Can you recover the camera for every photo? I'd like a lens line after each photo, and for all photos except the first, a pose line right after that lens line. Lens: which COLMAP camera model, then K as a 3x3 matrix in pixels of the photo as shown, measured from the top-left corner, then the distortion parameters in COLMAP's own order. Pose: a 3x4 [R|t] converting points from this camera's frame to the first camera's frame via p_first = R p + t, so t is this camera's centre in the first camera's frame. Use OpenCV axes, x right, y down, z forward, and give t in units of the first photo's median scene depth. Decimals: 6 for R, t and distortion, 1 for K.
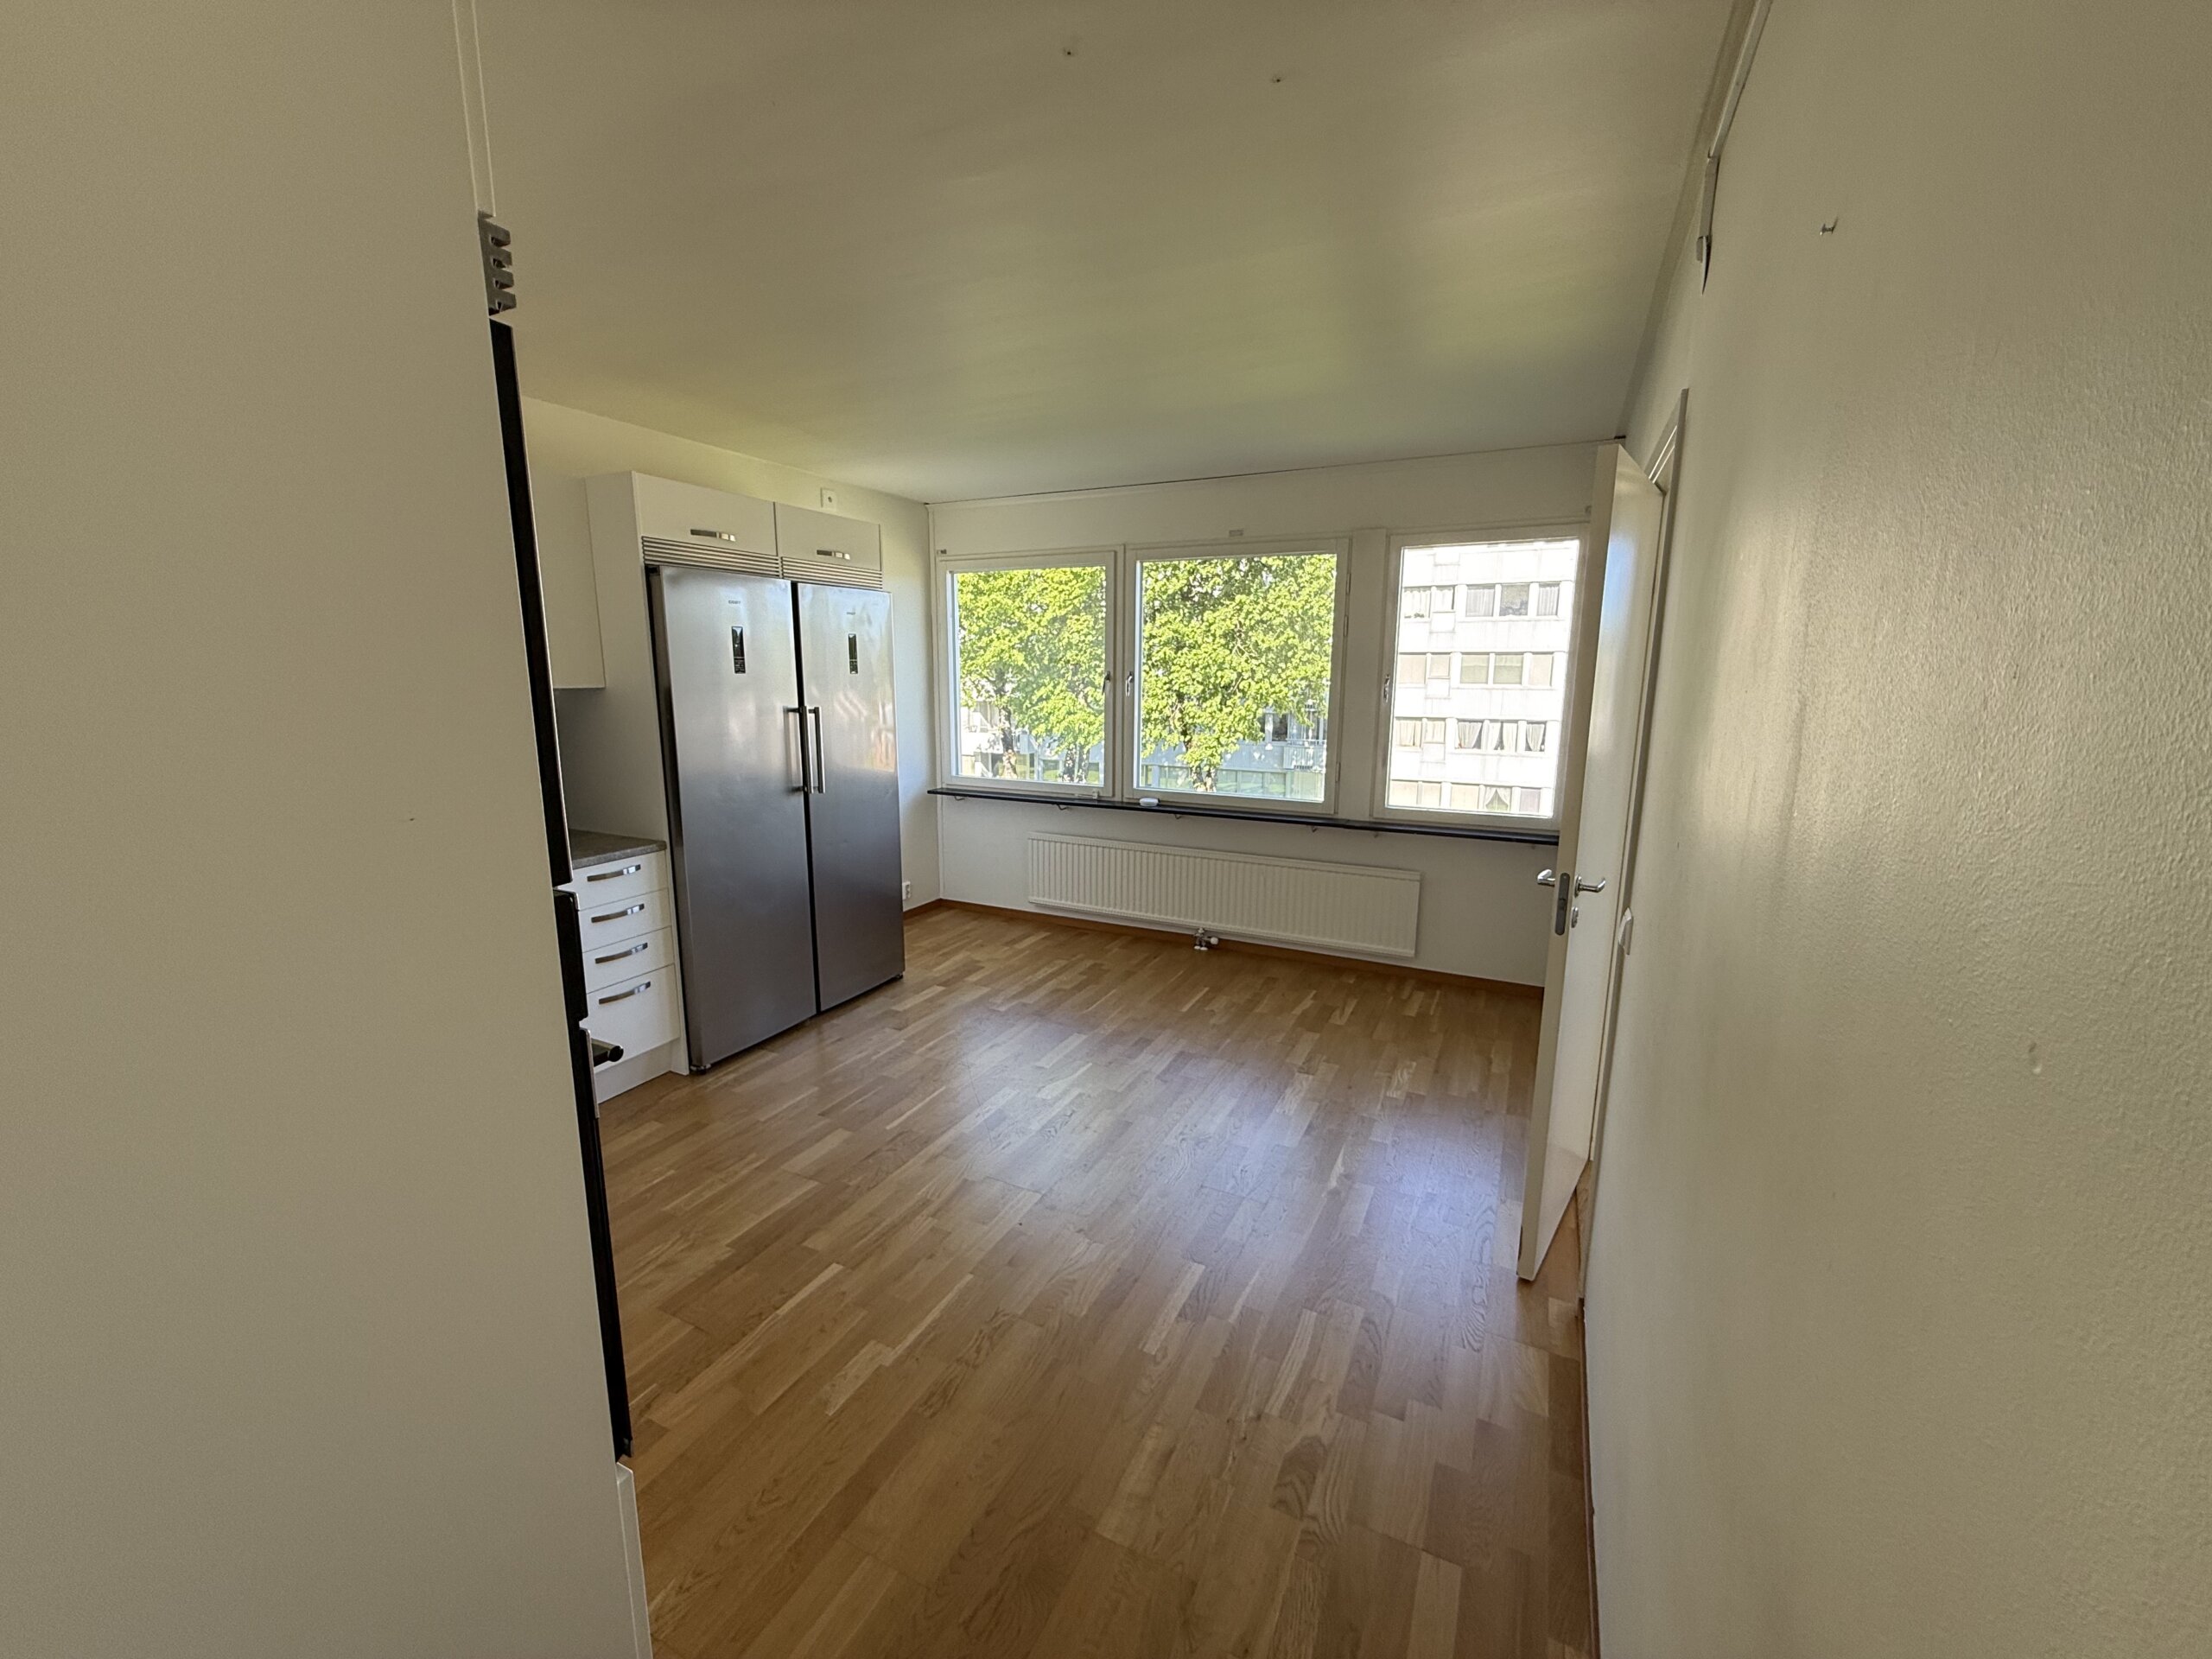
lens RADIAL K [[881.1, 0, 1106.0], [0, 881.1, 829.5], [0, 0, 1]] dist [-0.000220, 0.000036]
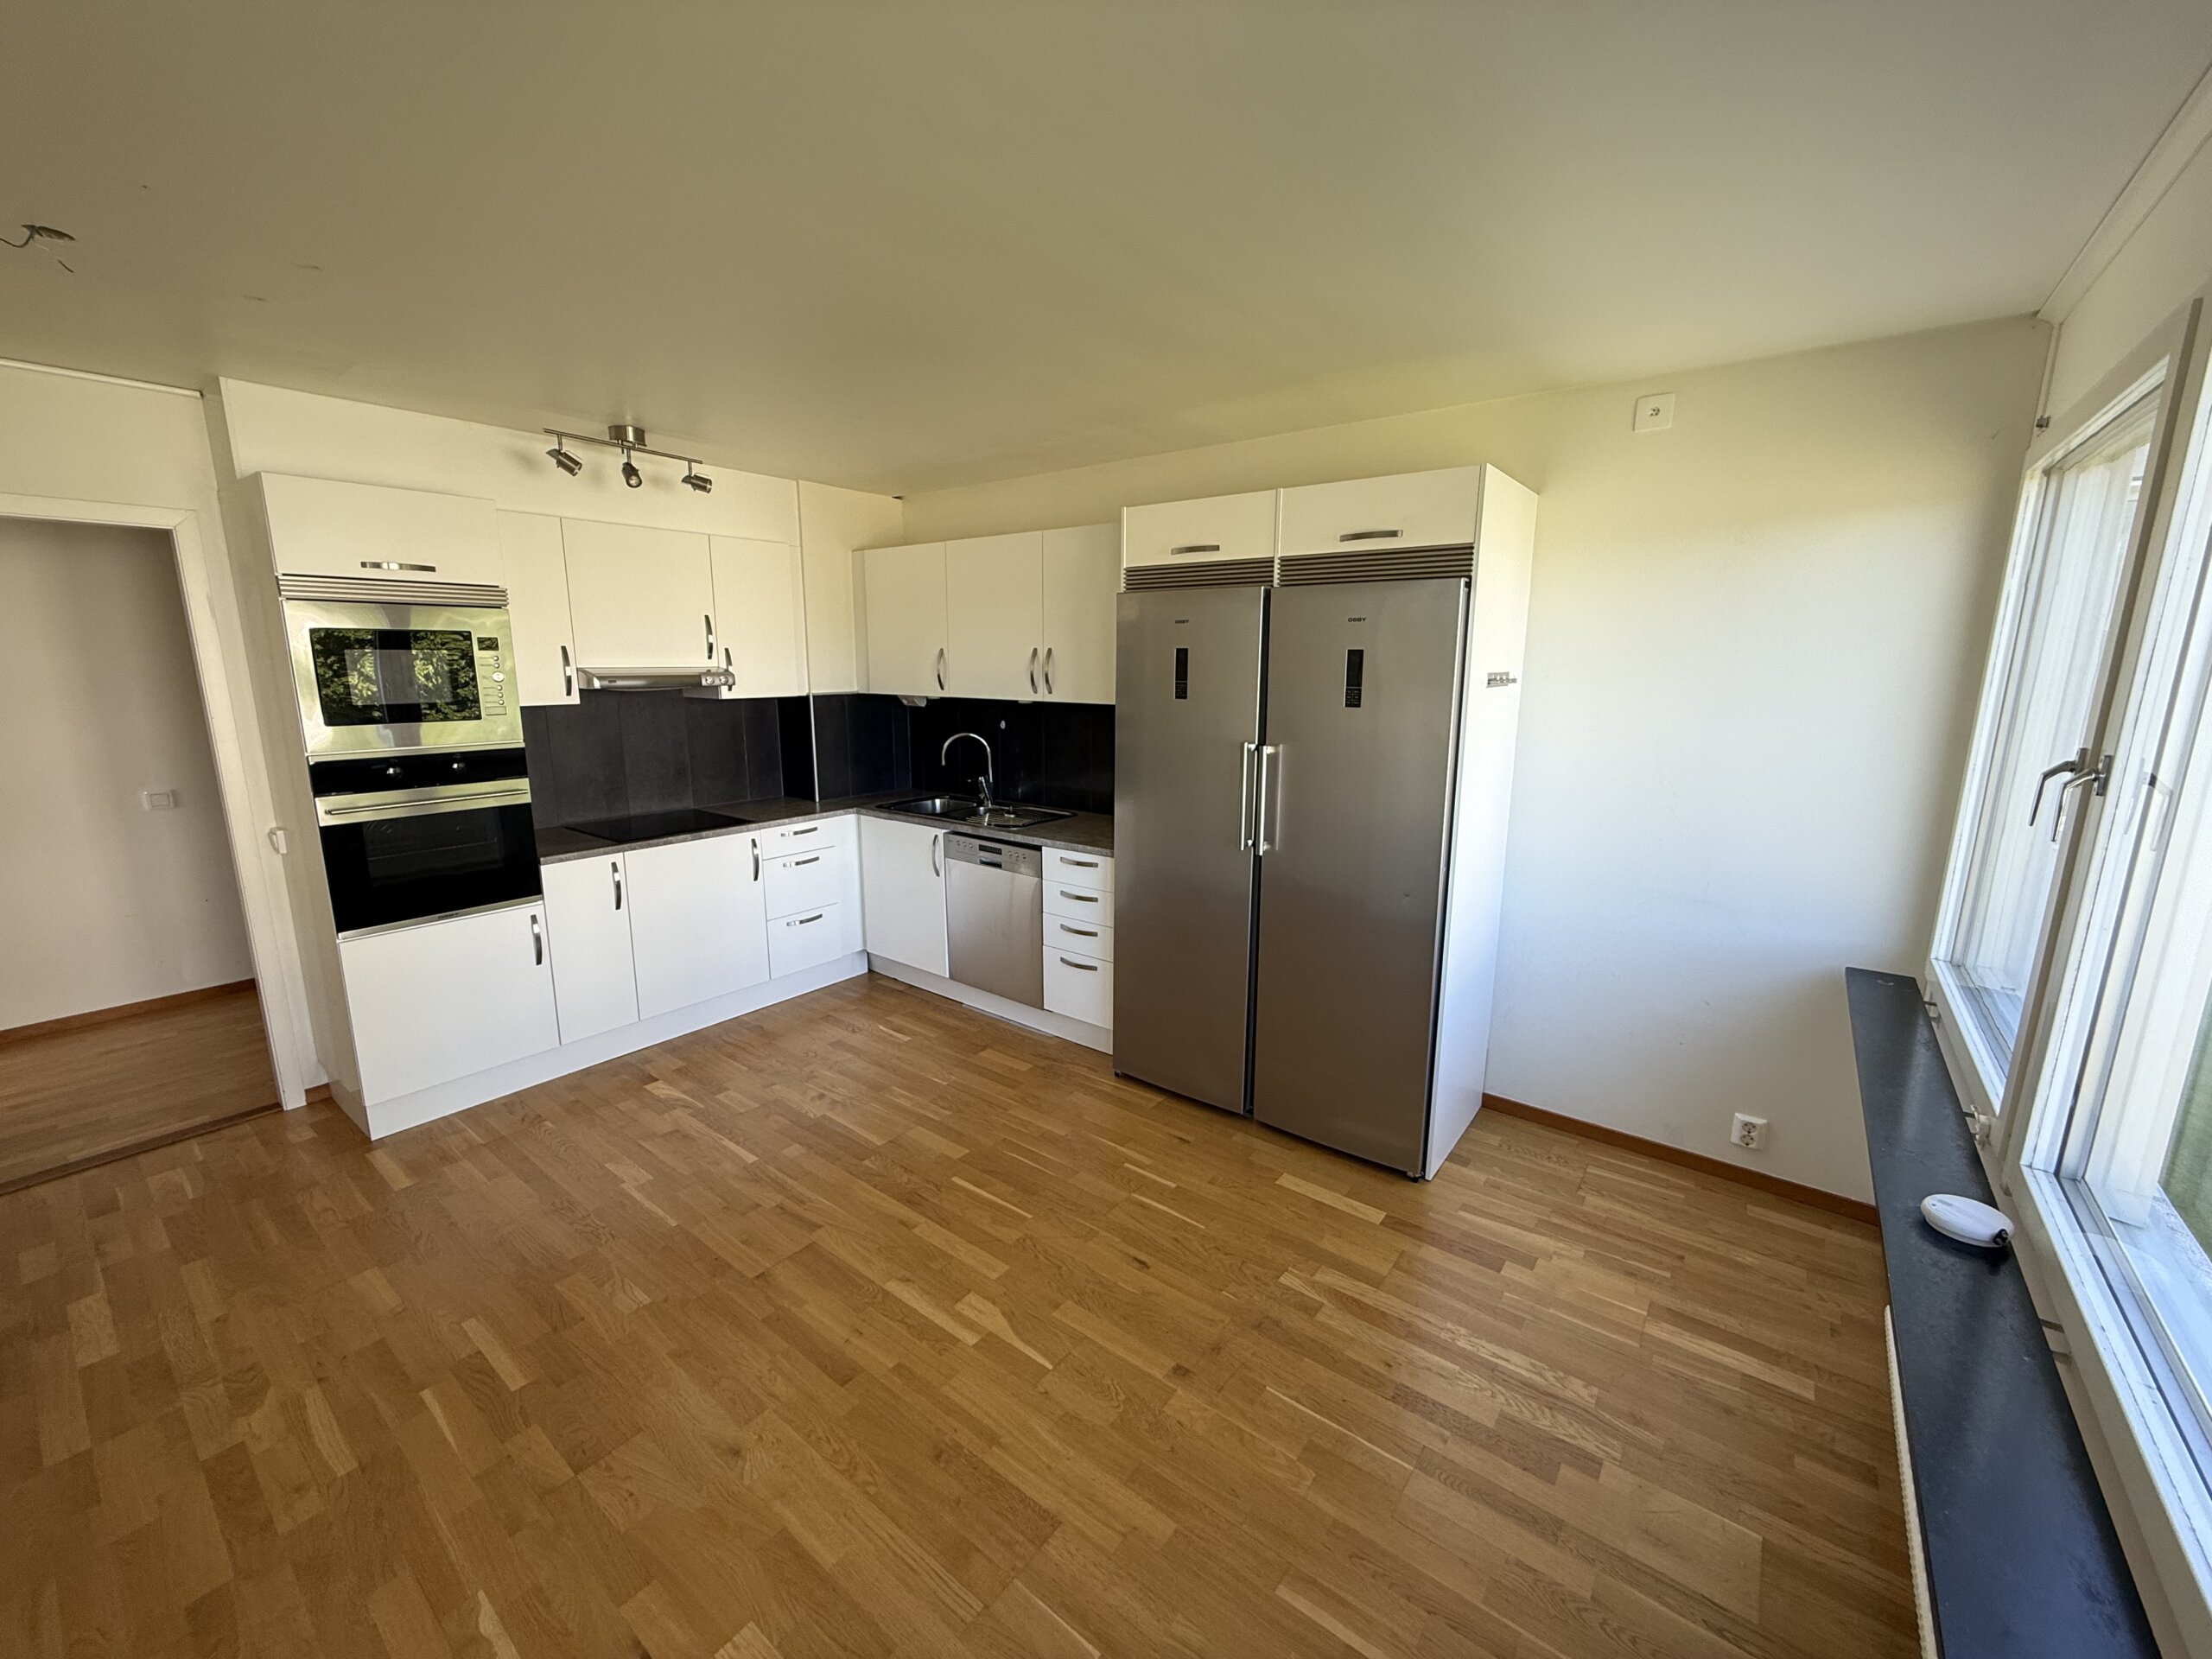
lens RADIAL K [[881.1, 0, 1106.0], [0, 881.1, 829.5], [0, 0, 1]] dist [-0.000220, 0.000036]
pose [[-0.201176, 0.184674, -0.961989, 0.374650], [-0.181492, 0.958037, 0.221870, -0.174469], [0.962595, 0.219228, -0.159217, 0.810526]]
